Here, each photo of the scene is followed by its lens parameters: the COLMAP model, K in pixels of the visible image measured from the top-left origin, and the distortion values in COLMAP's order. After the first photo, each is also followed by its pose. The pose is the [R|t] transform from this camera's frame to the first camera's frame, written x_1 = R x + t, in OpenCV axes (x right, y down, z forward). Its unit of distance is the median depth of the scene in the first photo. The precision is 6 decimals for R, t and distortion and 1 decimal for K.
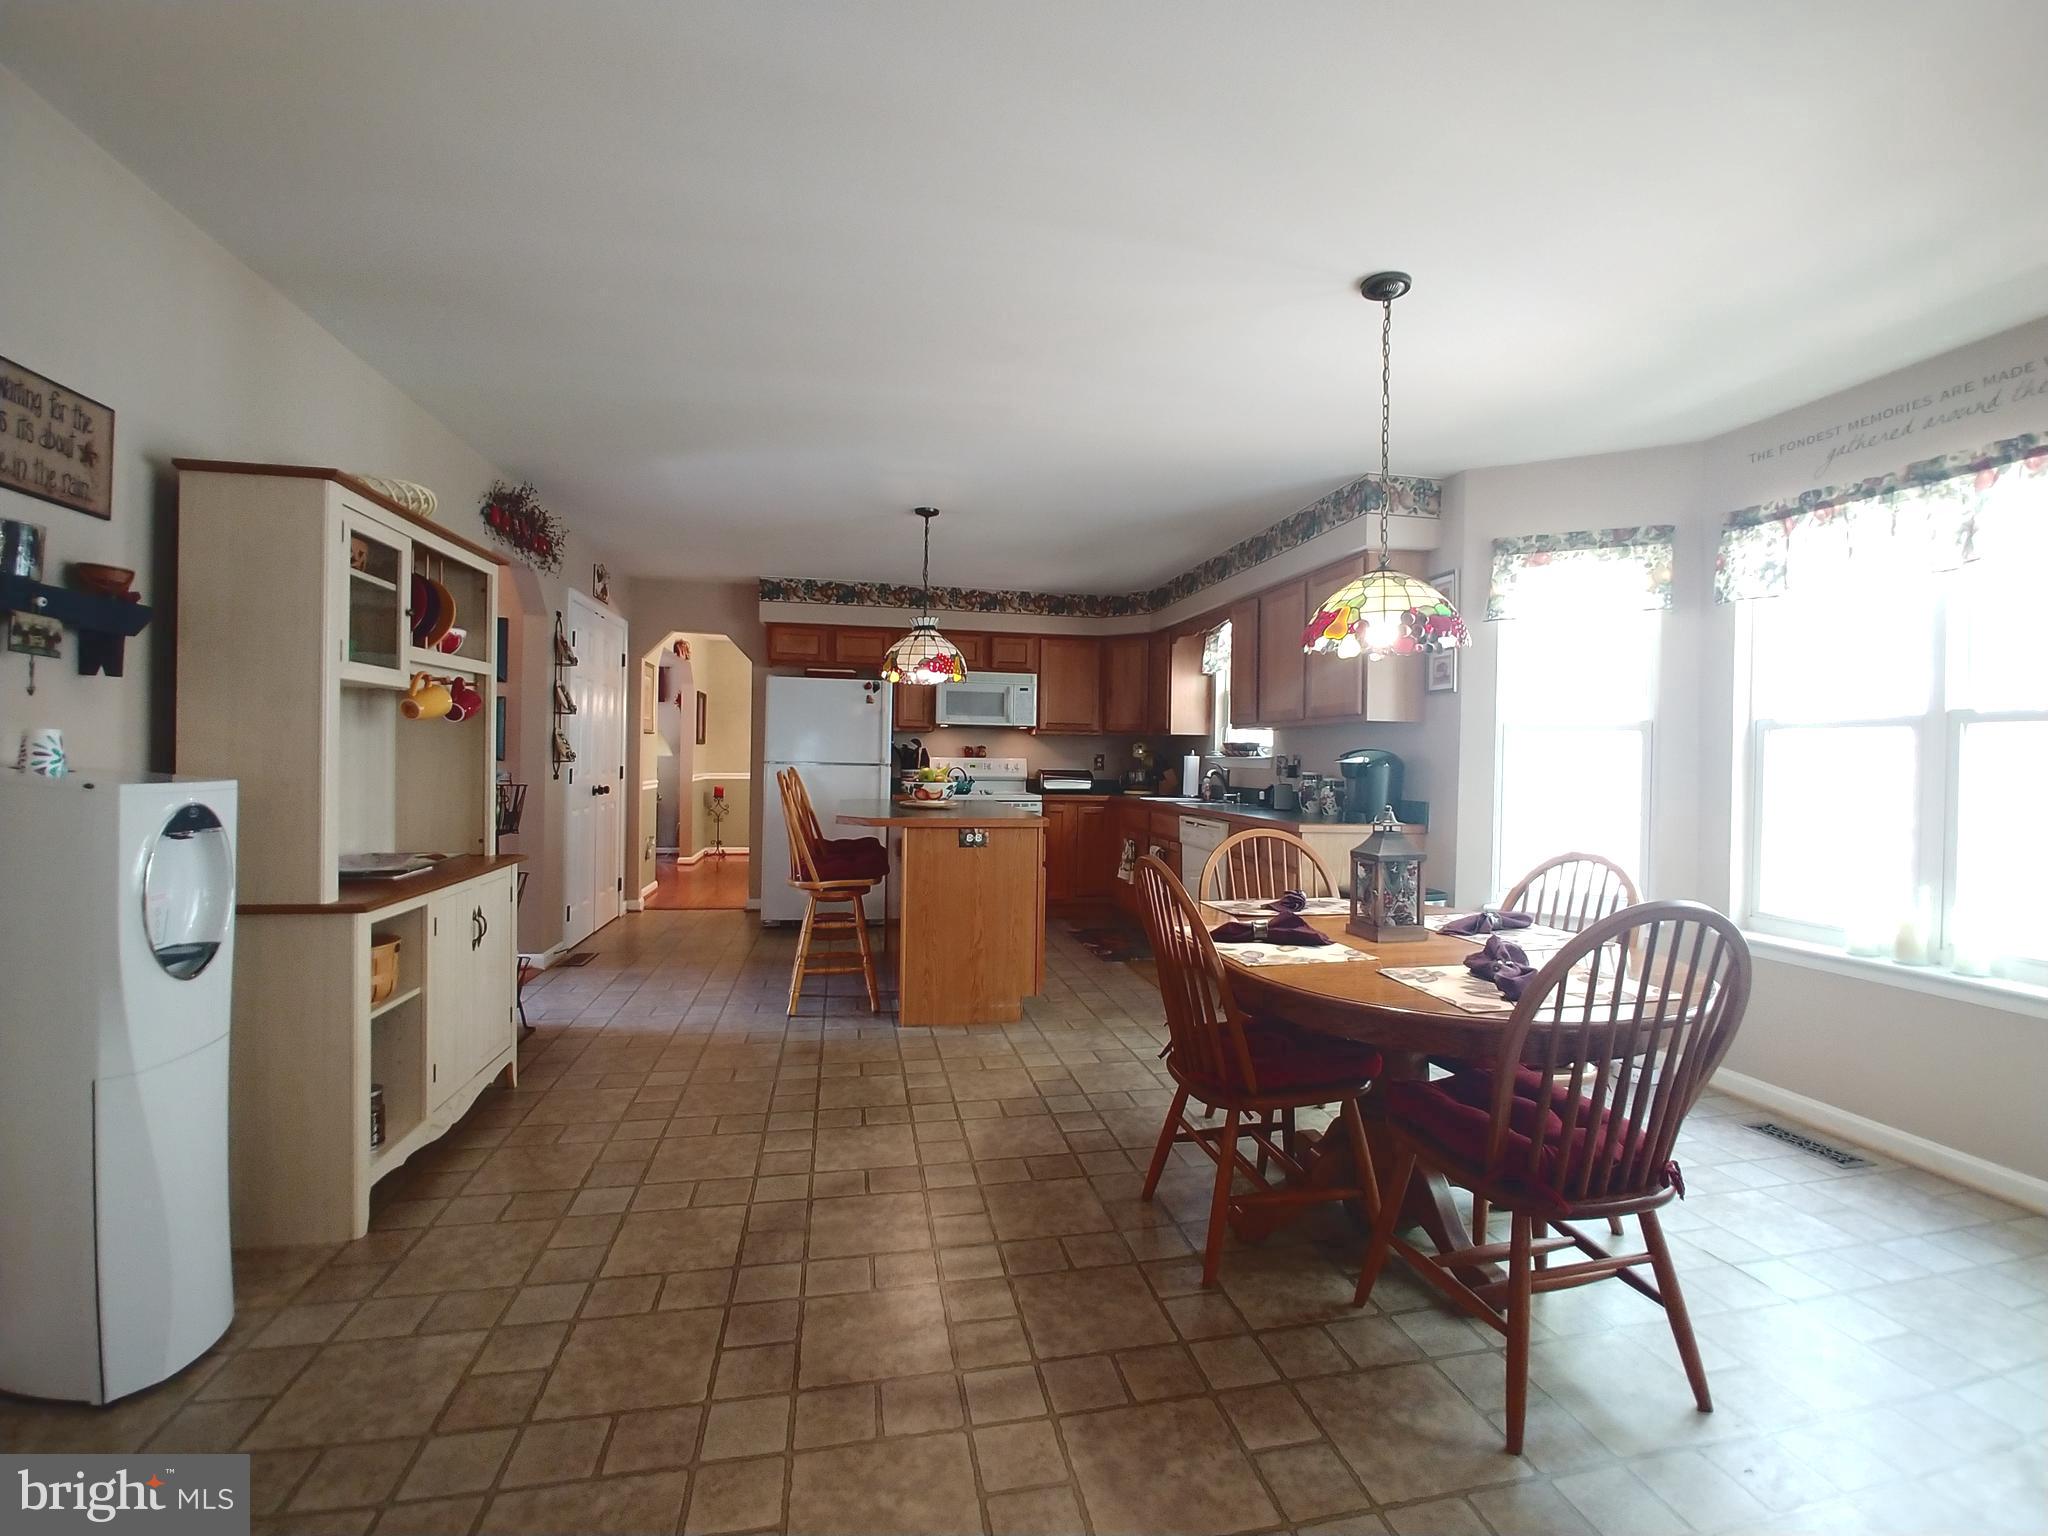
lens RADIAL K [[908.0, 0, 1044.3], [0, 908.0, 763.7], [0, 0, 1]] dist [-0.037197, 0.008655]
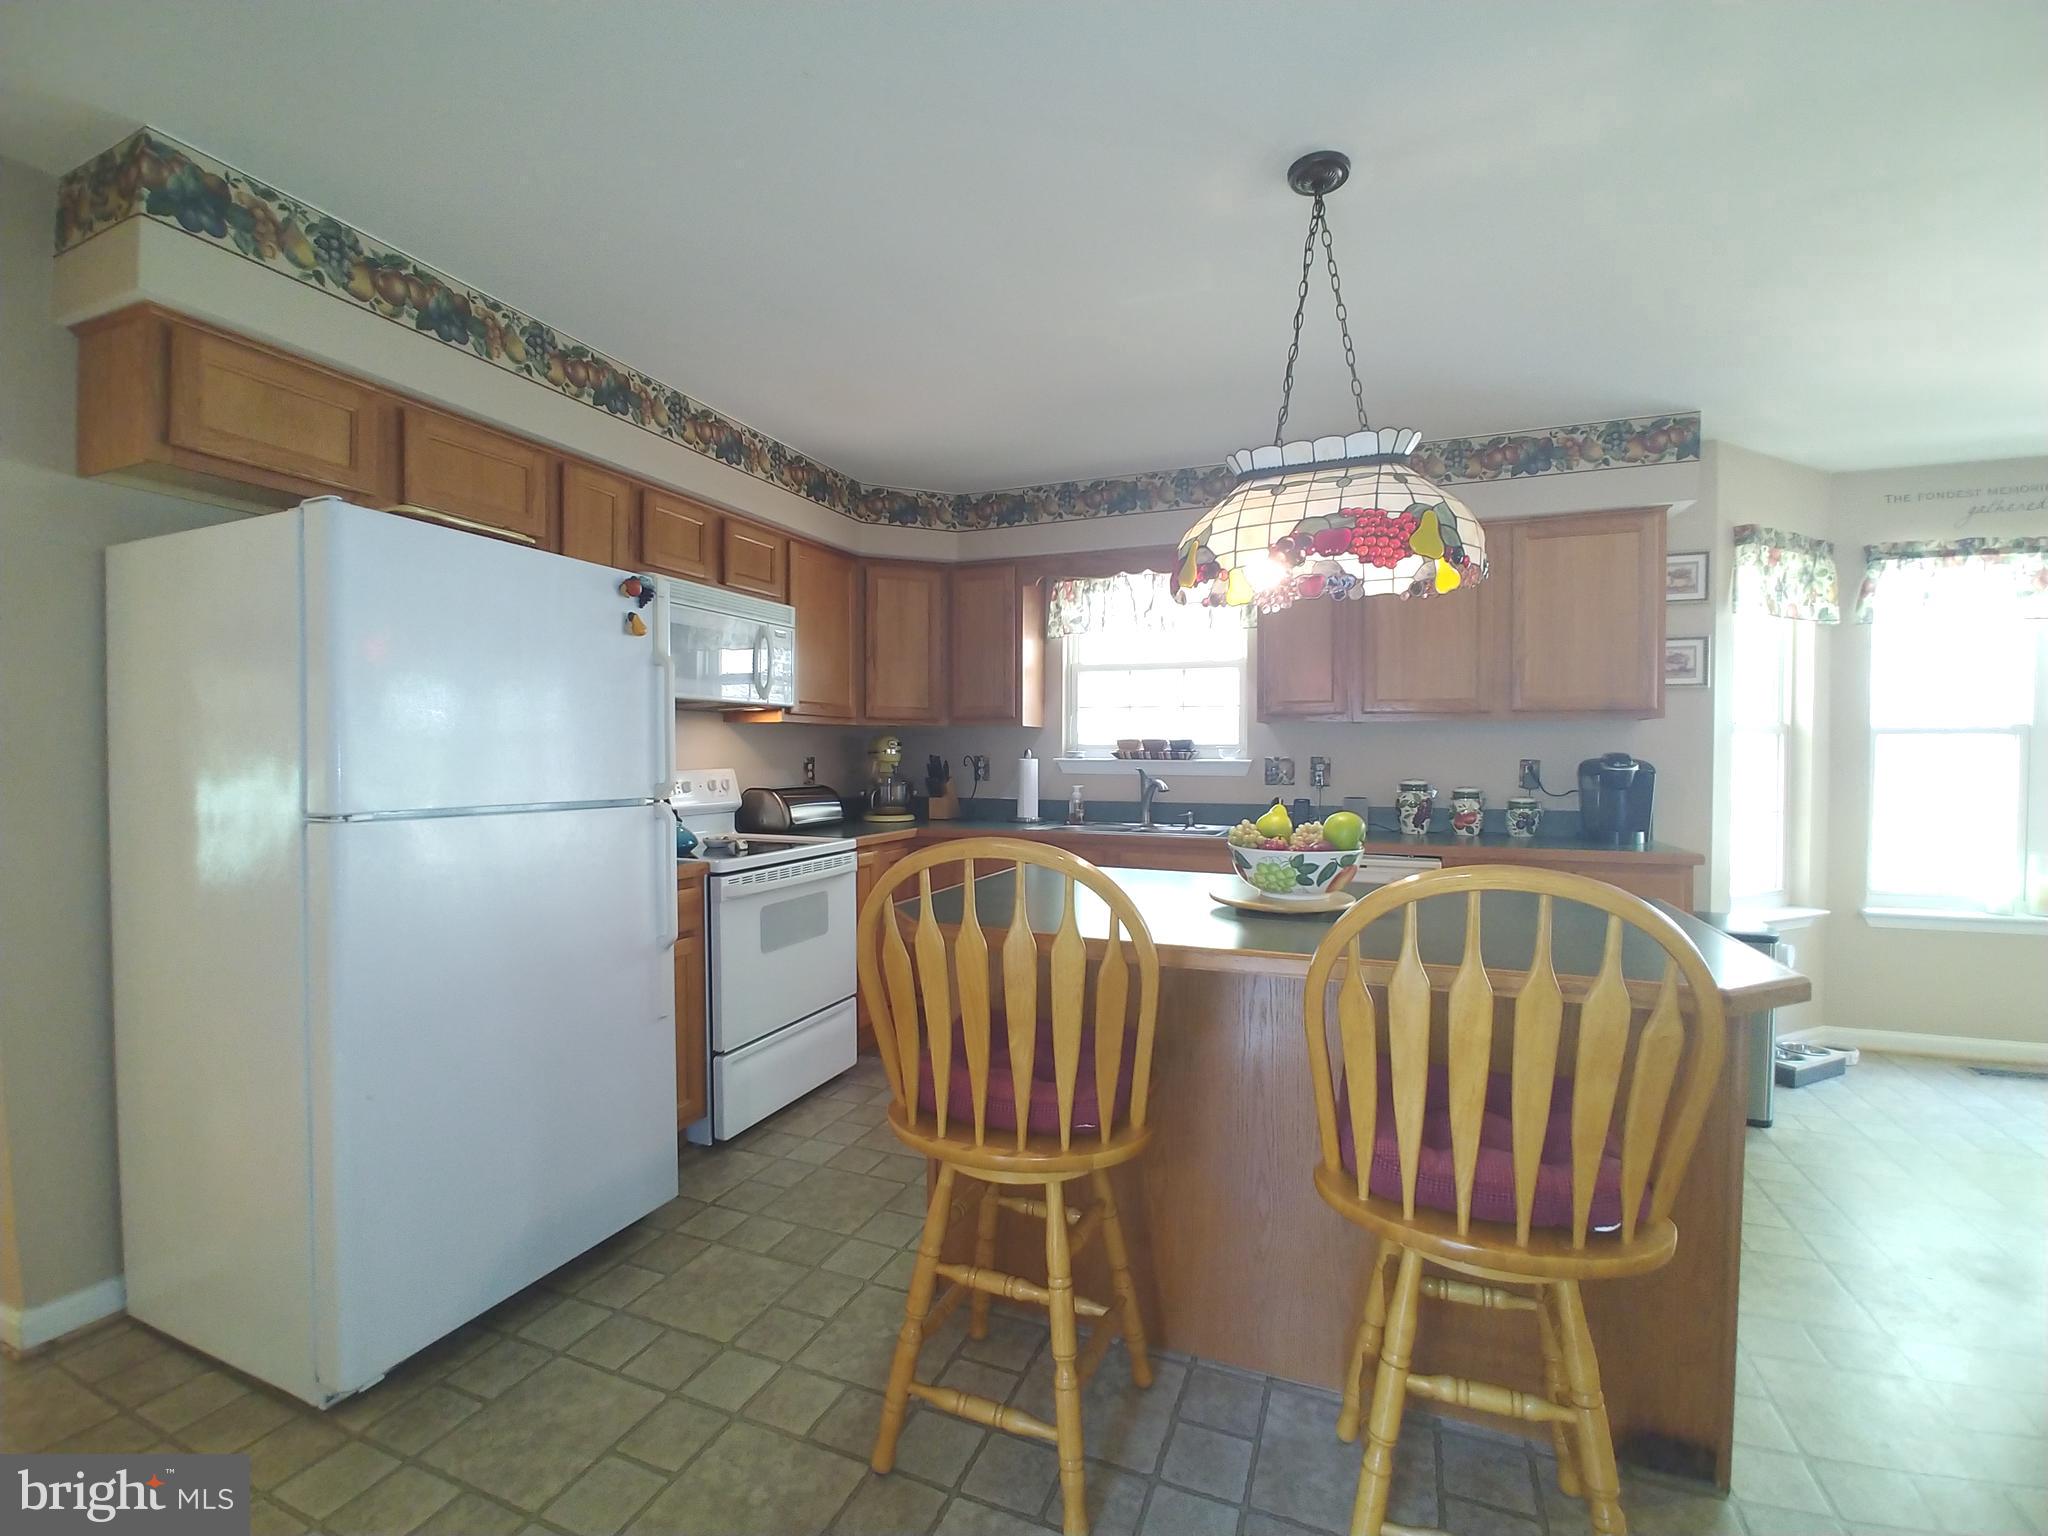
lens RADIAL K [[894.1, 0, 1034.2], [0, 894.1, 775.0], [0, 0, 1]] dist [-0.027924, 0.004418]
pose [[0.561552, -0.035430, 0.826683, -0.590299], [0.012365, 0.999331, 0.034430, -0.029338], [-0.827349, -0.009112, 0.561614, 0.974334]]
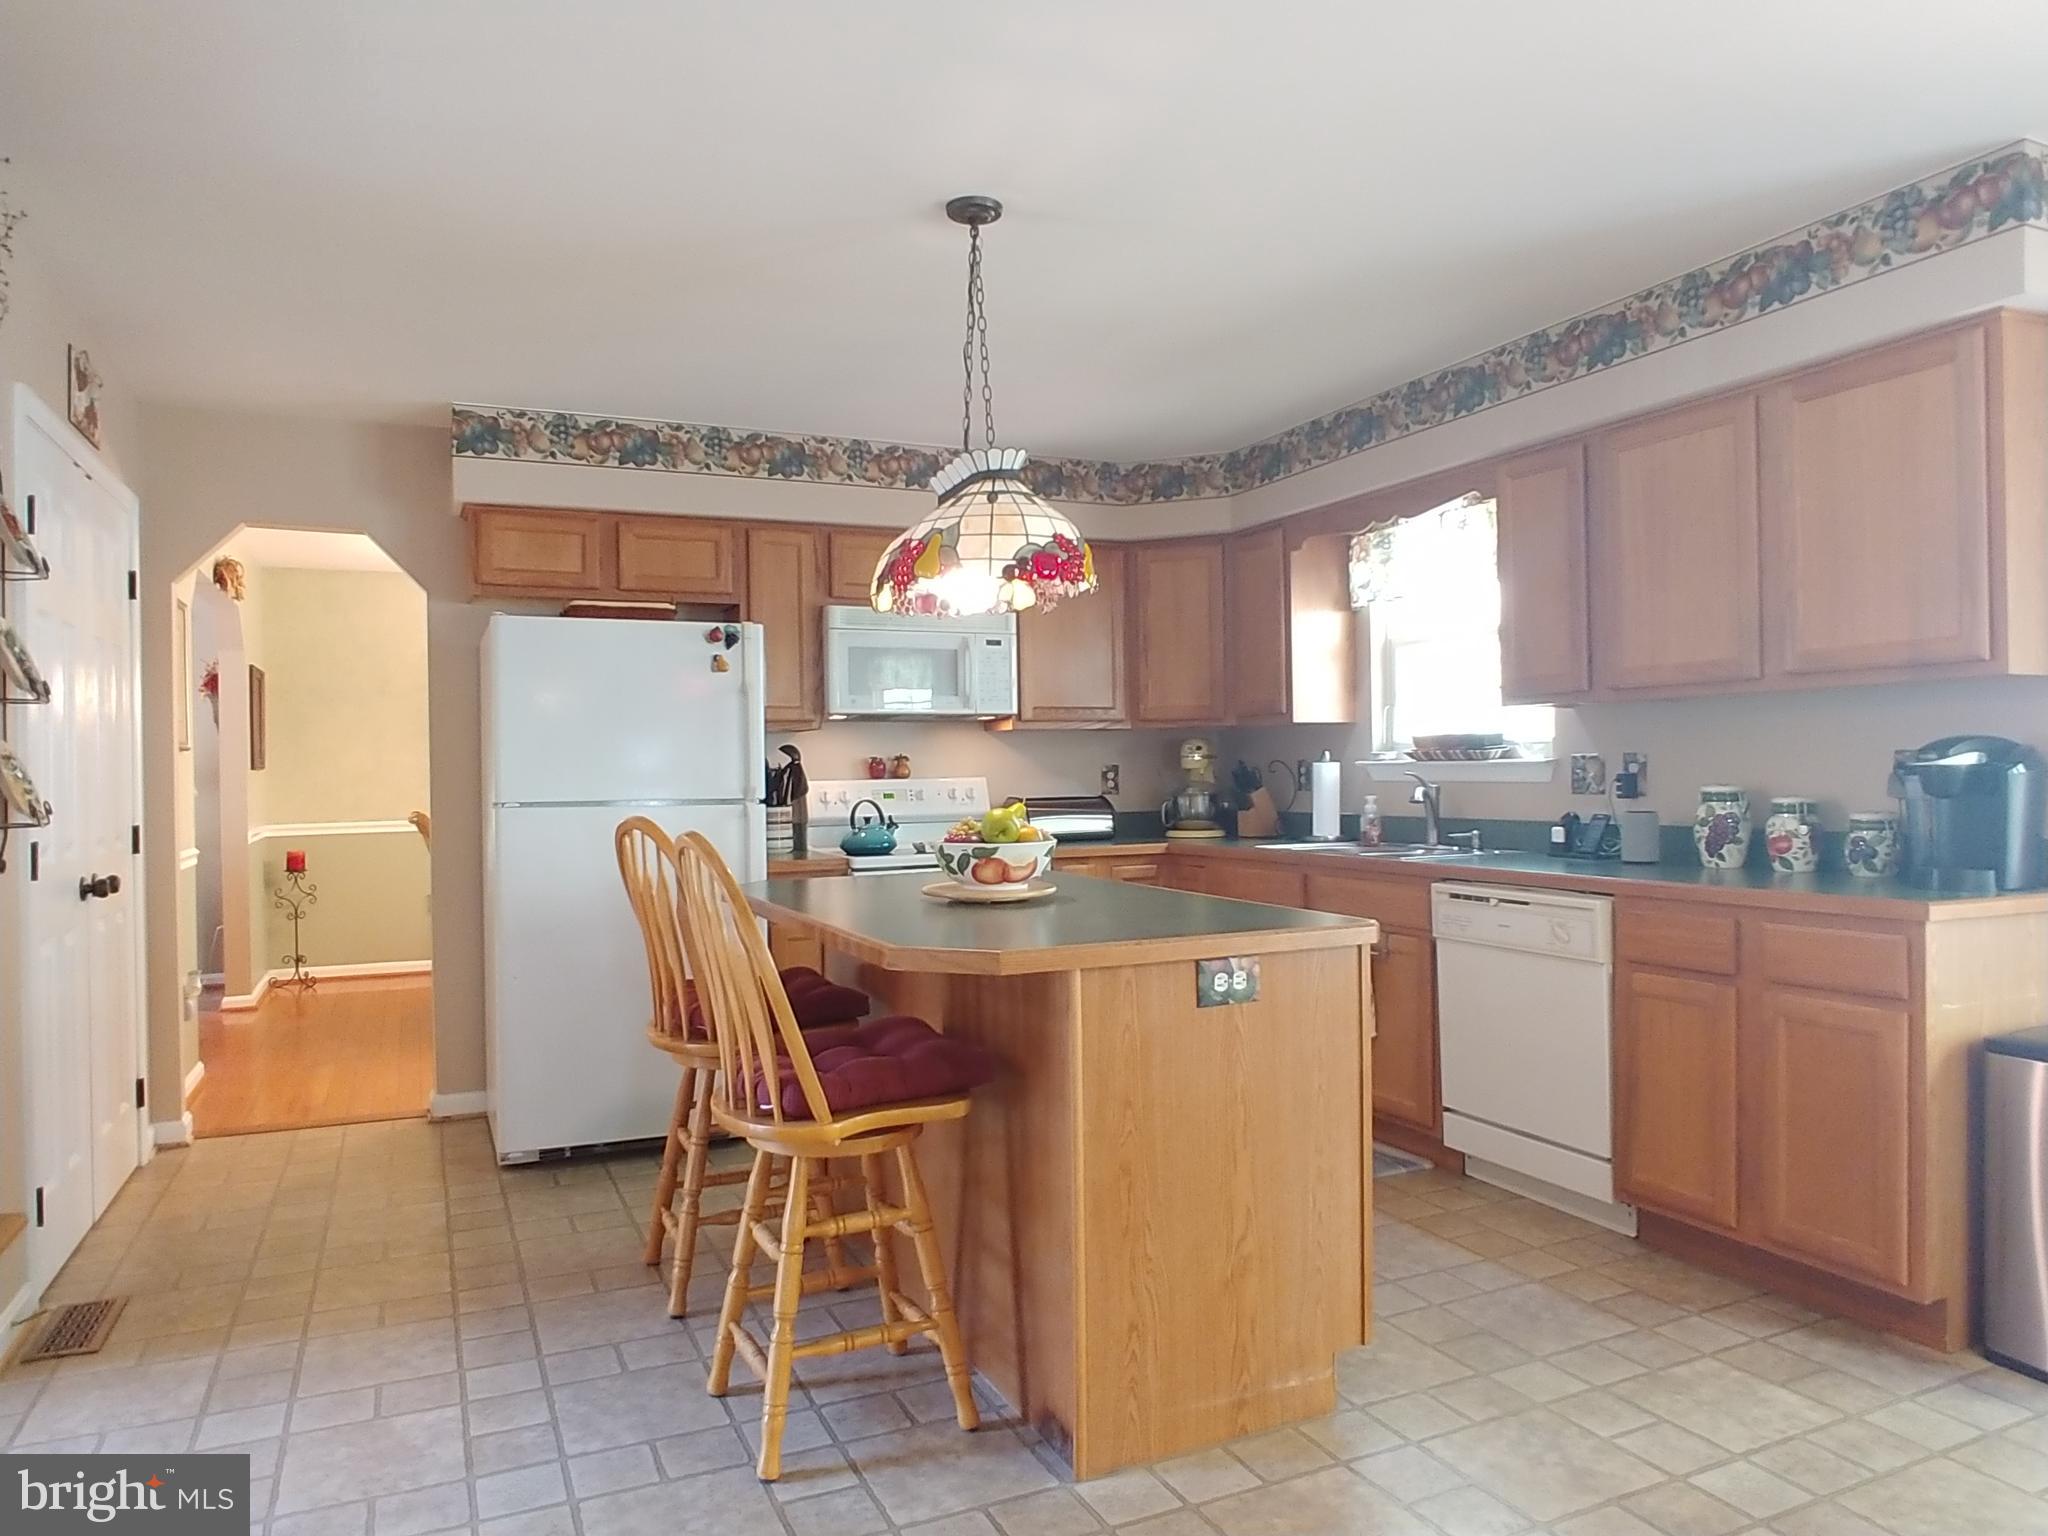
lens RADIAL K [[1340.9, 0, 1026.1], [0, 1340.9, 778.3], [0, 0, 1]] dist [-0.047057, 0.023822]
pose [[0.976429, -0.033576, 0.213210, -0.275148], [0.033419, 0.999432, 0.004343, -0.012921], [-0.213234, 0.002885, 0.976997, 0.420821]]
